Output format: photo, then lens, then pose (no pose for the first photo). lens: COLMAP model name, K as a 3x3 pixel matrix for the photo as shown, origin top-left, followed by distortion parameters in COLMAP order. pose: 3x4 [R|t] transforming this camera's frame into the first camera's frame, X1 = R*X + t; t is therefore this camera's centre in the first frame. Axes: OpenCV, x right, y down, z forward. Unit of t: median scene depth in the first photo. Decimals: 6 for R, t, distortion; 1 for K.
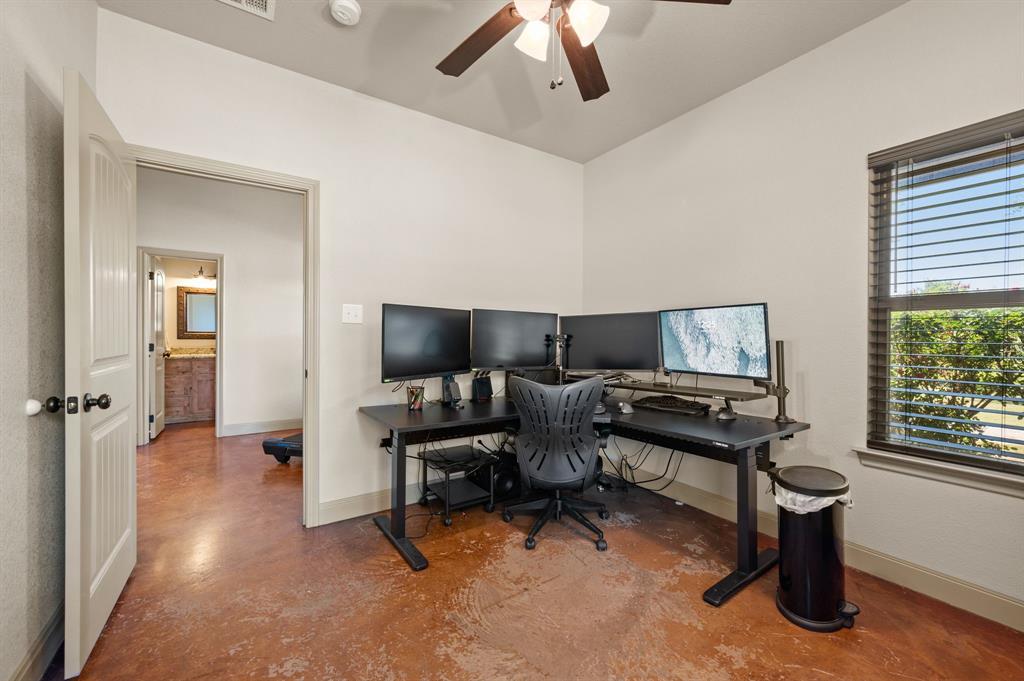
lens RADIAL K [[413.0, 0, 519.7], [0, 413.0, 338.5], [0, 0, 1]] dist [-0.000191, -0.000181]
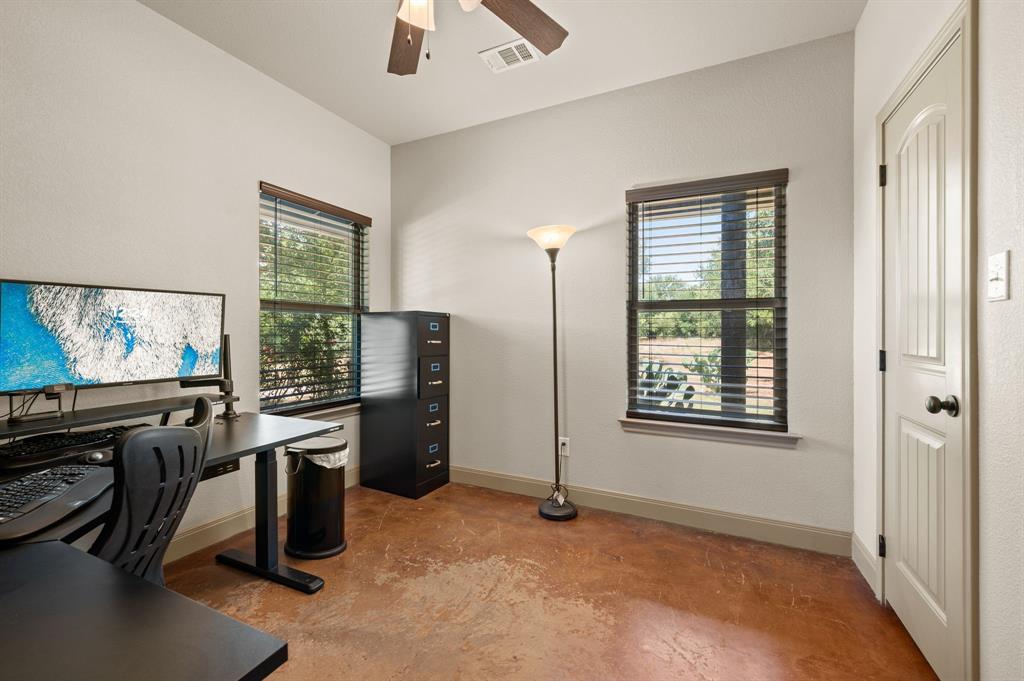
lens RADIAL K [[413.0, 0, 519.7], [0, 413.0, 335.6], [0, 0, 1]] dist [-0.000191, -0.000181]
pose [[-0.513002, -0.006315, 0.858364, -0.515342], [0.005851, 0.999924, 0.010853, 0.001266], [-0.858367, 0.010590, -0.512926, 0.835994]]
